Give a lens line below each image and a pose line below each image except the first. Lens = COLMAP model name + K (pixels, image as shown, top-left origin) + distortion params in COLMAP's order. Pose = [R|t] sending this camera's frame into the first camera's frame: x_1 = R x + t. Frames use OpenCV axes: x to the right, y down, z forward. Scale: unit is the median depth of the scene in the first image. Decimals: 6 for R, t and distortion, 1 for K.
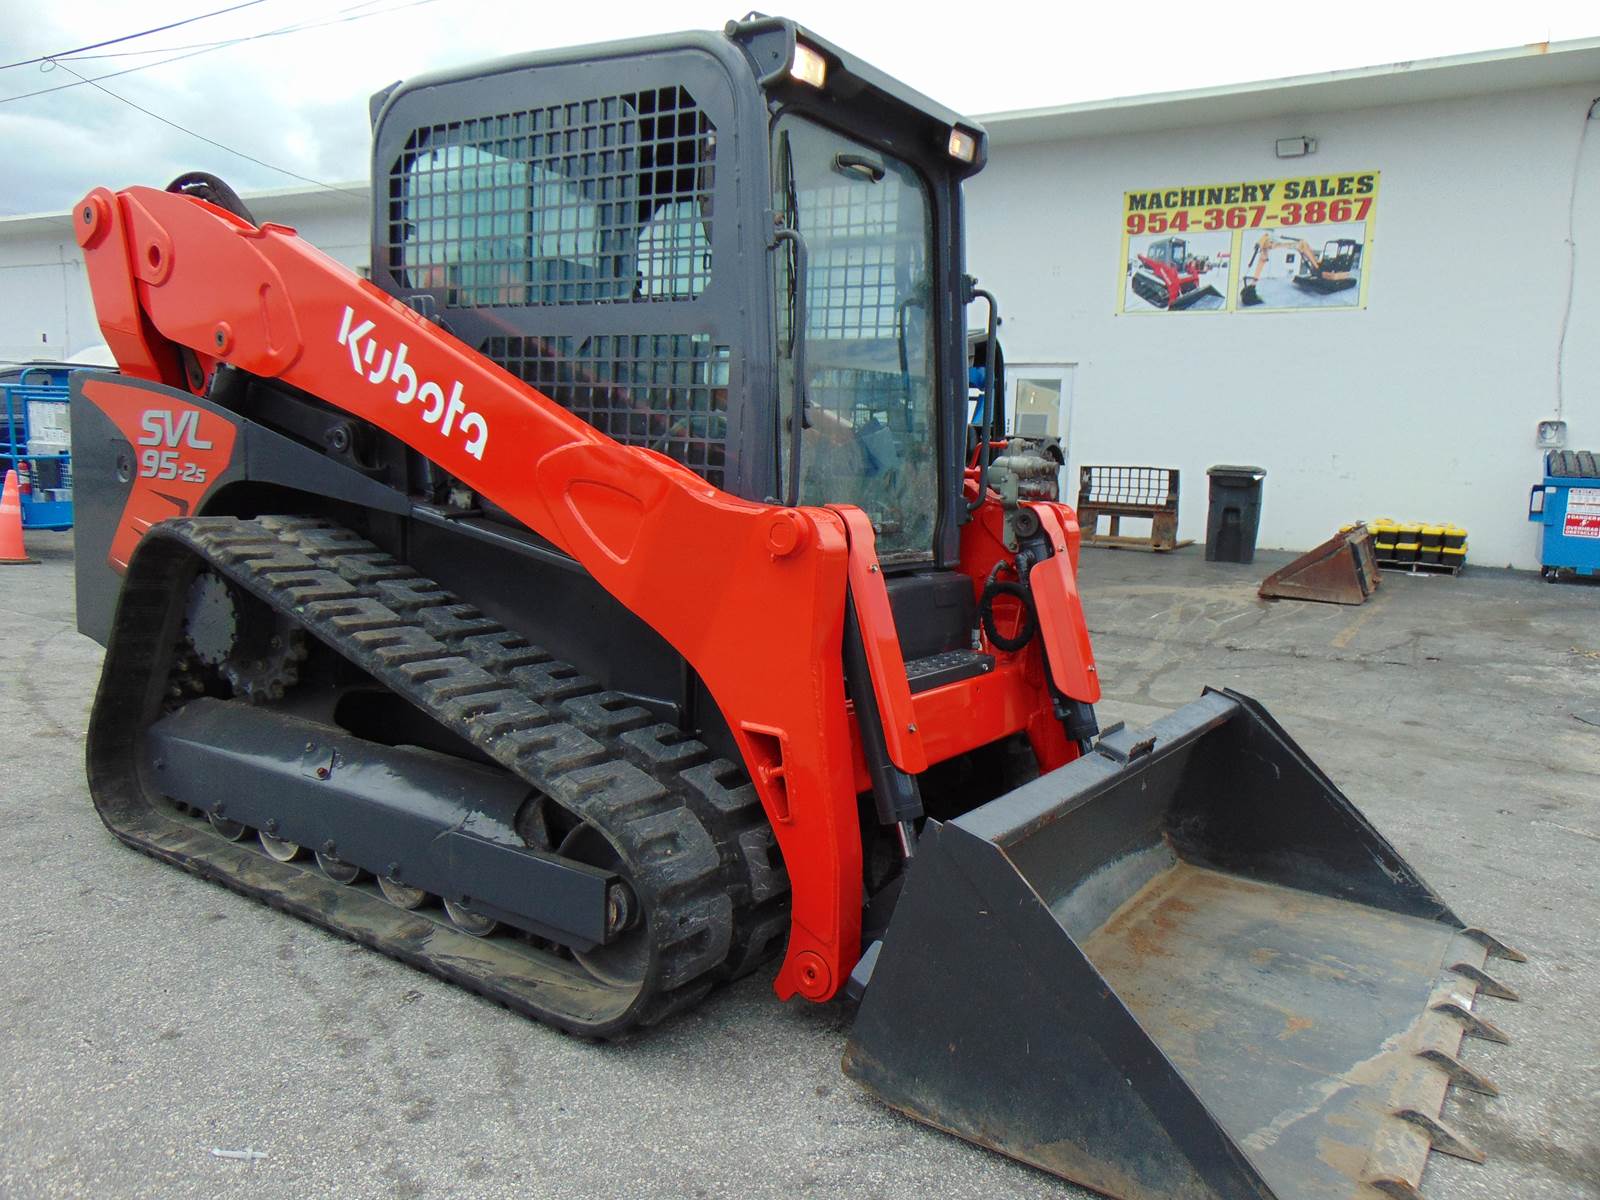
lens RADIAL K [[1192.7, 0, 803.2], [0, 1192.7, 596.6], [0, 0, 1]] dist [-0.026532, 0.072133]
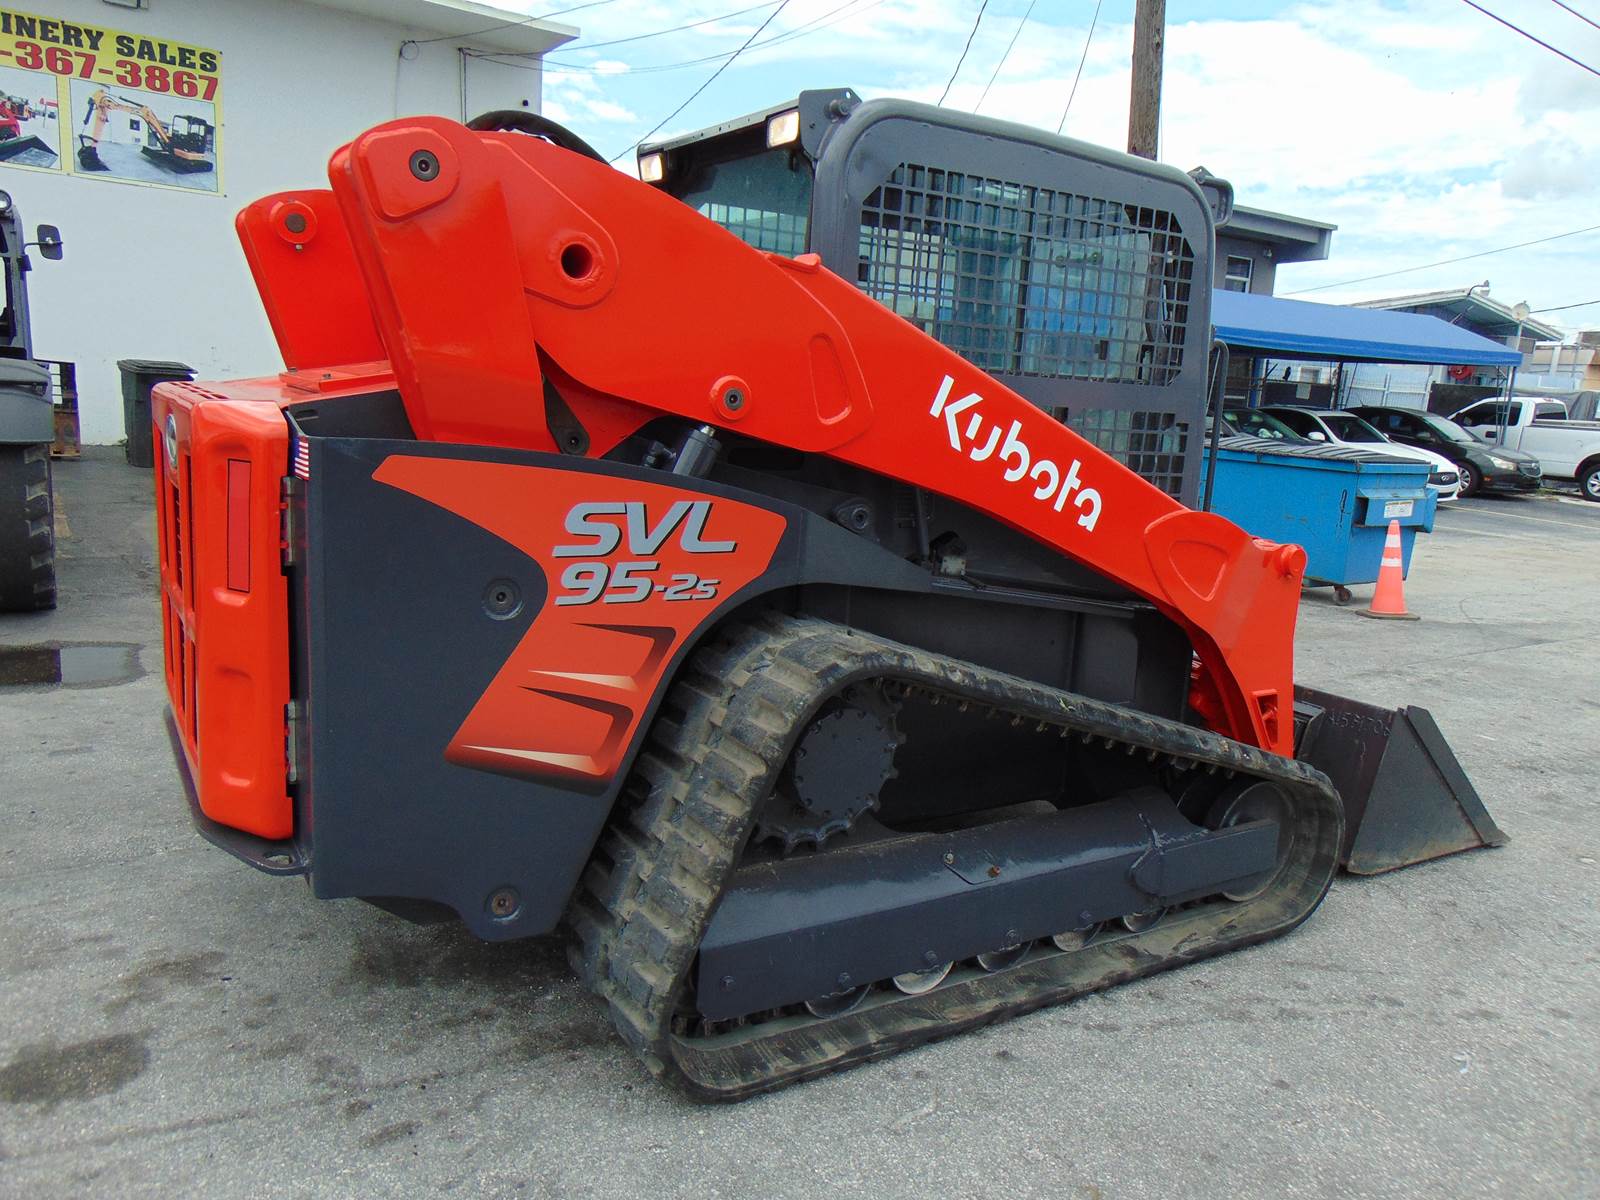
lens RADIAL K [[1192.7, 0, 793.4], [0, 1192.7, 596.2], [0, 0, 1]] dist [-0.026532, 0.072133]
pose [[0.415527, -0.186716, 0.890210, -1.281768], [0.071887, 0.982384, 0.172494, -0.247823], [-0.906735, -0.007682, 0.421630, 0.738574]]
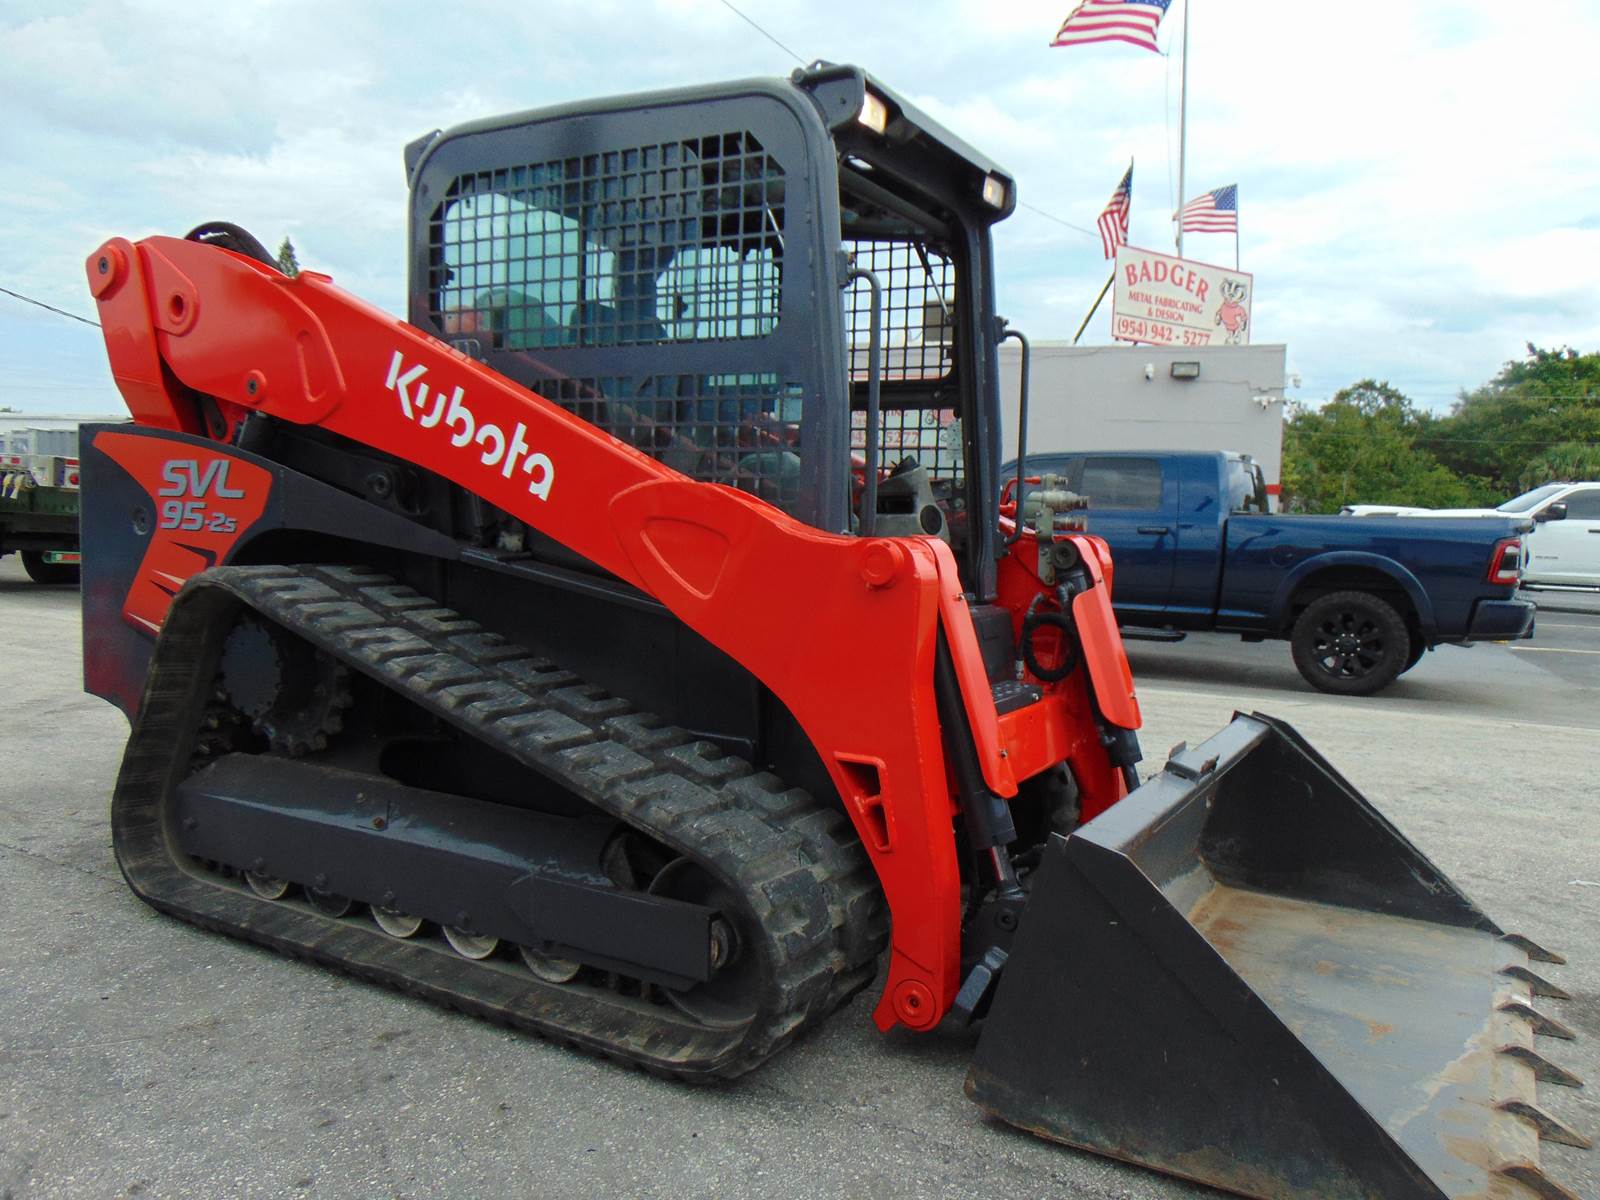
lens RADIAL K [[1192.7, 0, 804.6], [0, 1192.7, 605.4], [0, 0, 1]] dist [-0.026532, 0.072133]
pose [[0.997450, -0.023990, 0.067222, -0.116572], [0.026597, 0.998918, -0.038153, 0.015719], [-0.066234, 0.039844, 0.997008, -0.005400]]
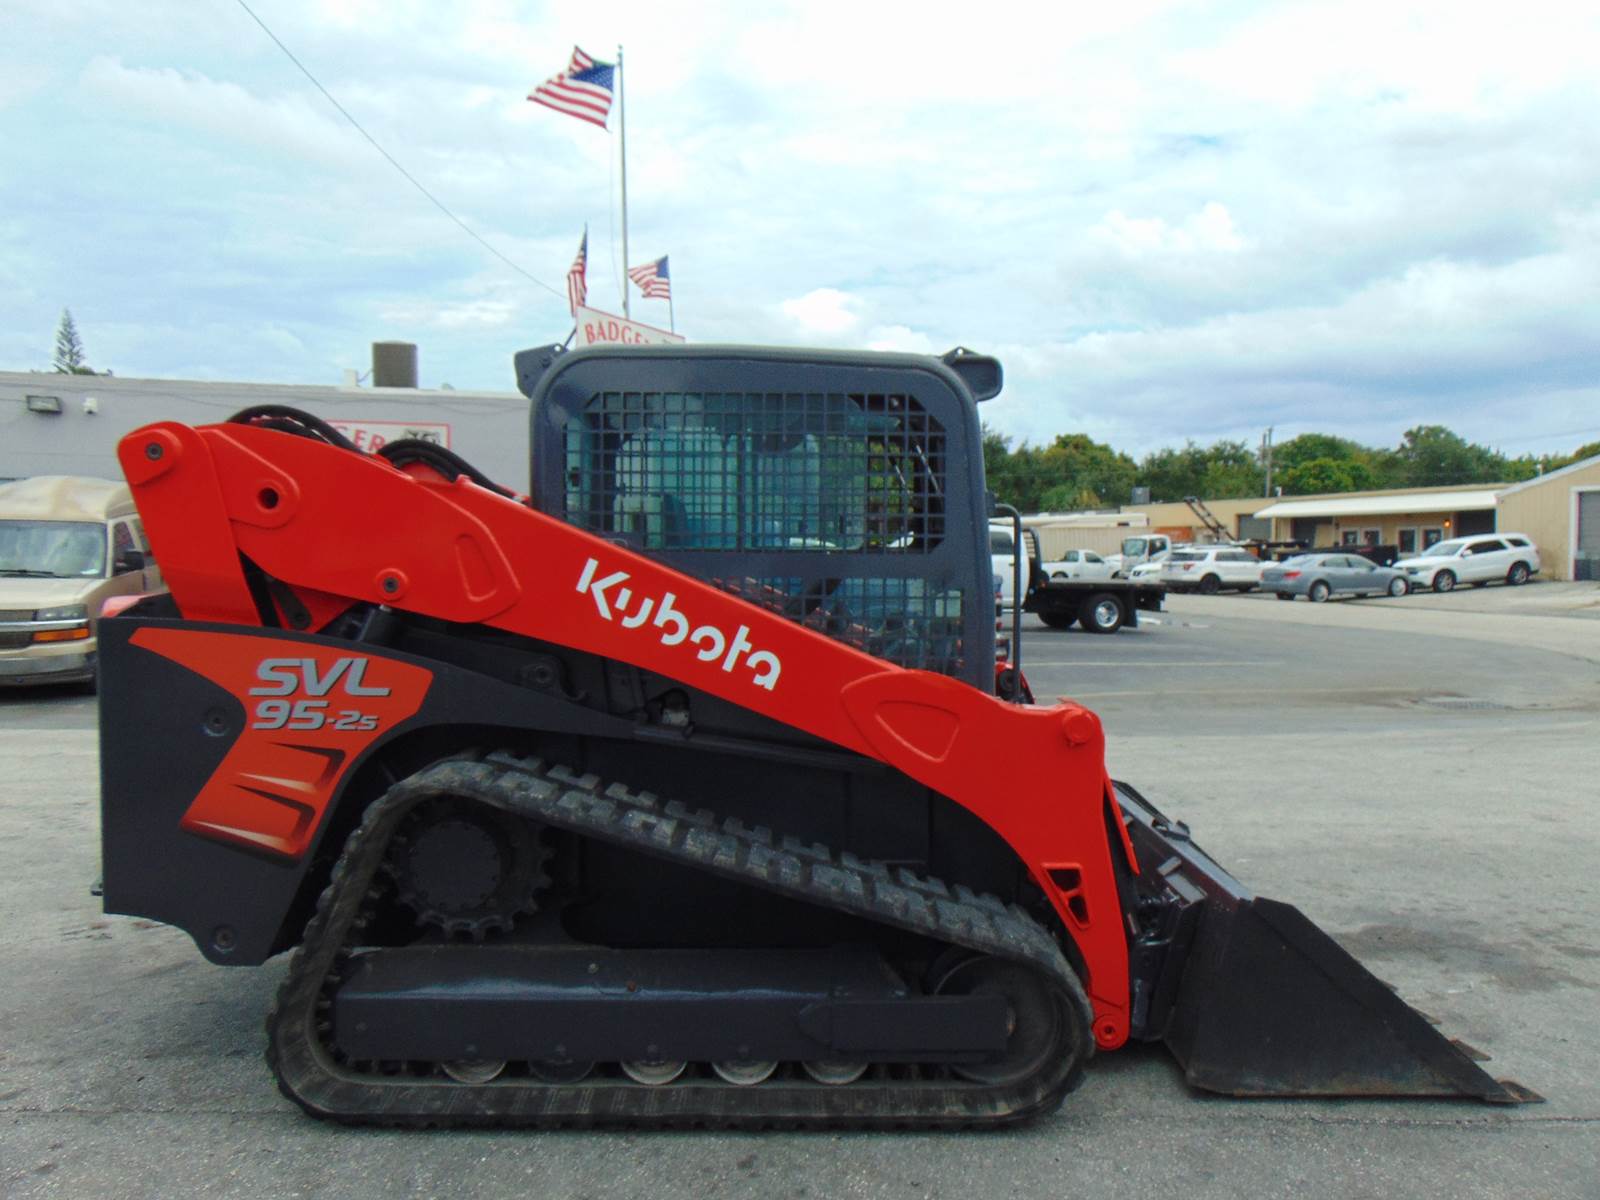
lens RADIAL K [[1192.7, 0, 801.1], [0, 1192.7, 606.8], [0, 0, 1]] dist [-0.026532, 0.072133]
pose [[0.829609, -0.074567, 0.553343, -0.848829], [0.103428, 0.994414, -0.021062, -0.158914], [-0.548681, 0.074704, 0.832687, -0.020864]]
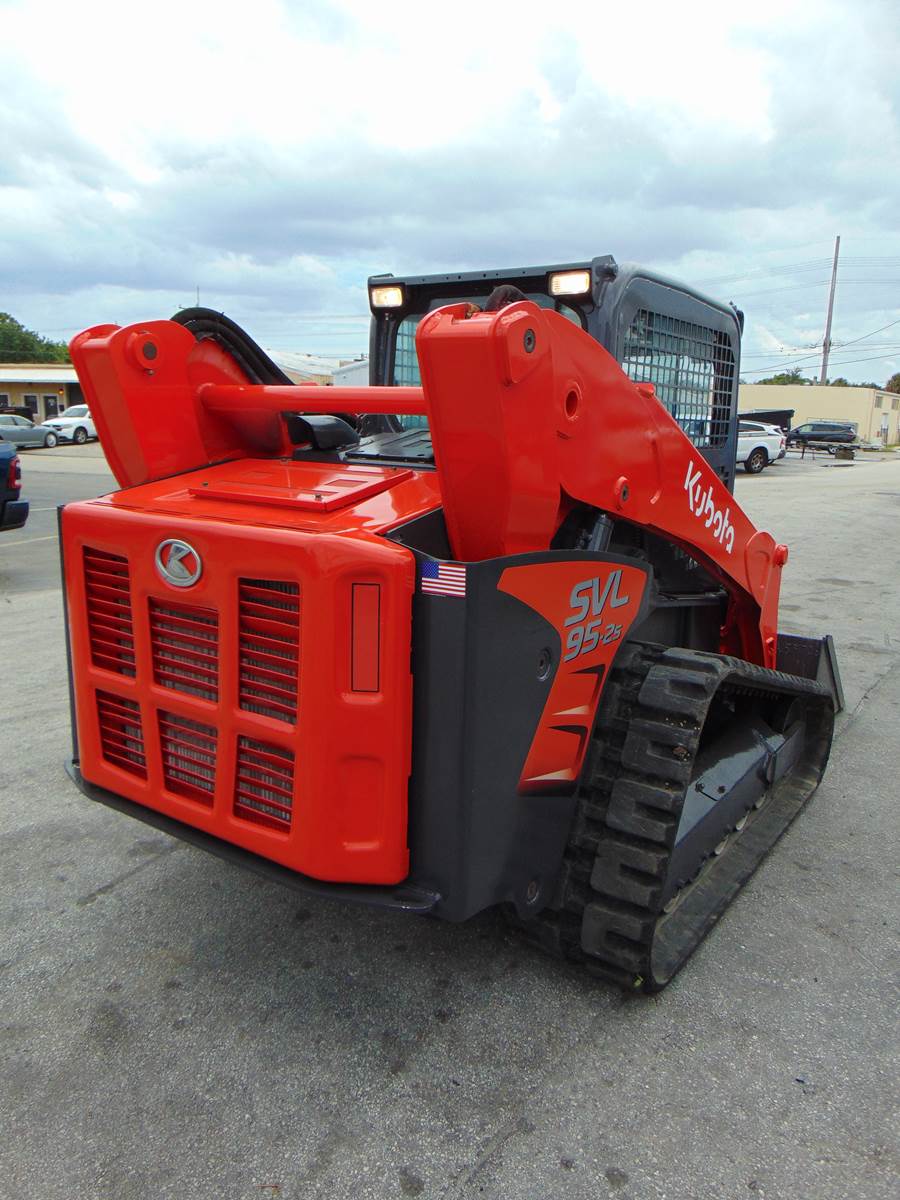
lens RADIAL K [[894.5, 0, 436.8], [0, 894.5, 611.7], [0, 0, 1]] dist [-0.026532, 0.072133]
pose [[0.020133, -0.260999, 0.965129, -1.391395], [0.099976, 0.961012, 0.257800, -0.370287], [-0.994786, 0.091299, 0.045442, 1.268065]]
